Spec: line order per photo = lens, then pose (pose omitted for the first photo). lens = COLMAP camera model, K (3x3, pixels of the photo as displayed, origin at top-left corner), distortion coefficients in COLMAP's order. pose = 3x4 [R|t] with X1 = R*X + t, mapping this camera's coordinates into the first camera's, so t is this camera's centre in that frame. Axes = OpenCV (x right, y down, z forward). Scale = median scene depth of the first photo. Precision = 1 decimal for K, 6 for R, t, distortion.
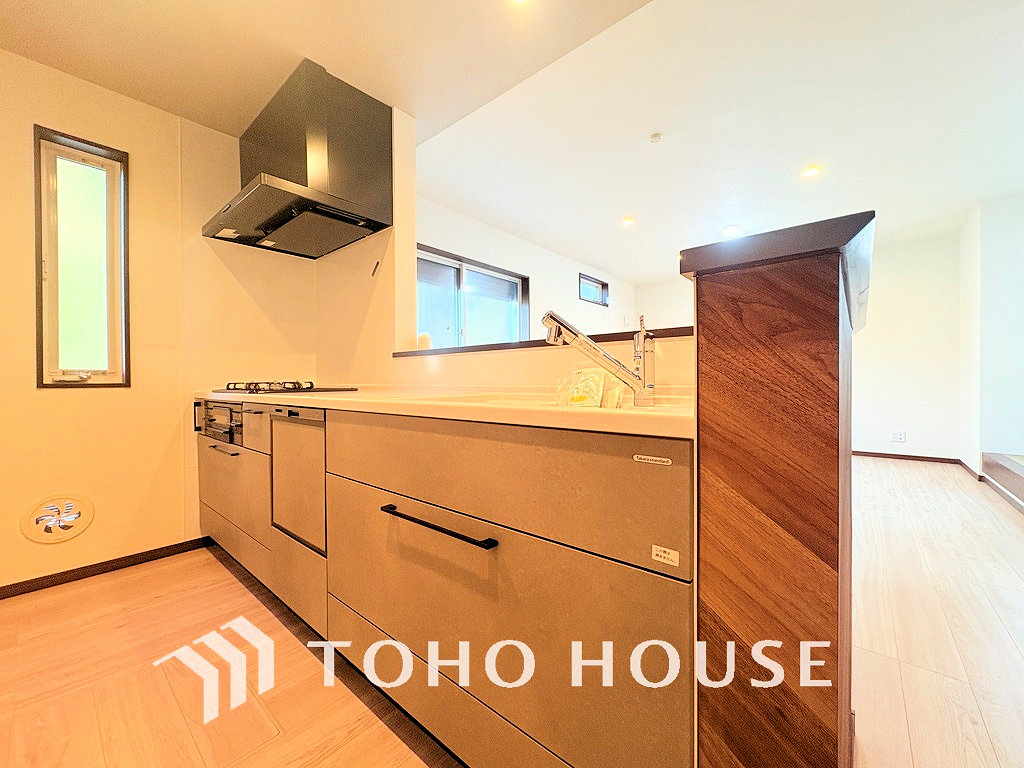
lens RADIAL K [[407.6, 0, 510.7], [0, 407.6, 384.7], [0, 0, 1]] dist [-0.011475, -0.000124]
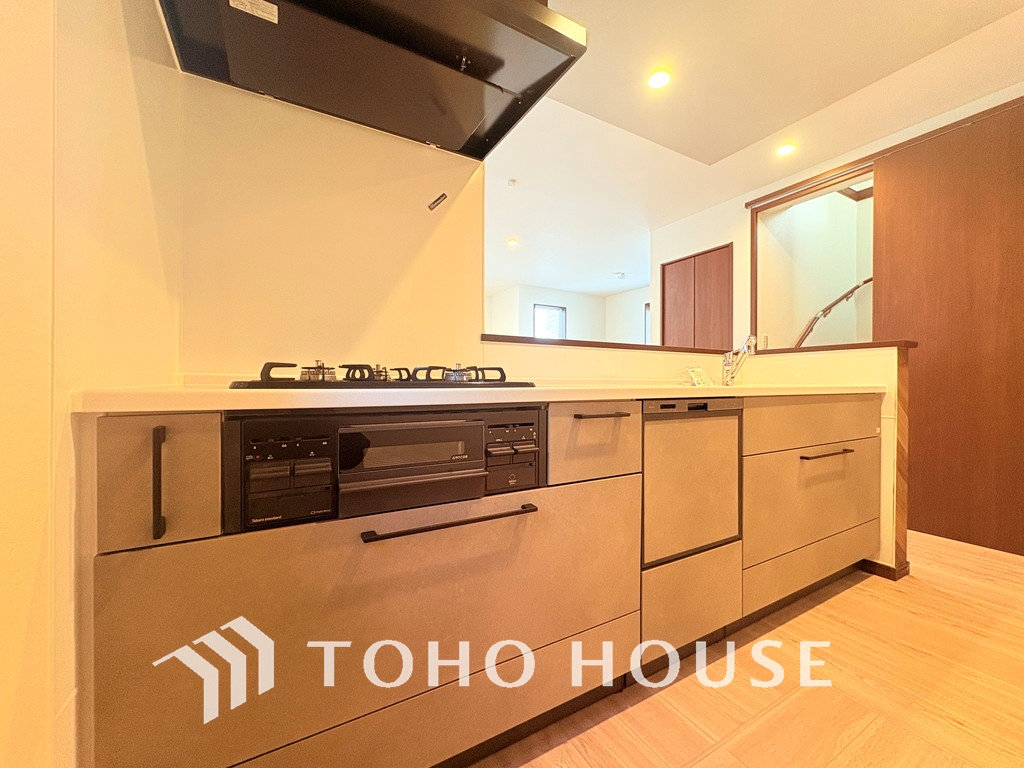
lens RADIAL K [[407.6, 0, 511.3], [0, 407.6, 385.3], [0, 0, 1]] dist [-0.011475, -0.000124]
pose [[0.333989, 0.005736, 0.942560, -1.001748], [0.003143, 0.999969, -0.007199, 0.020071], [-0.942572, 0.005367, 0.333960, 0.734223]]
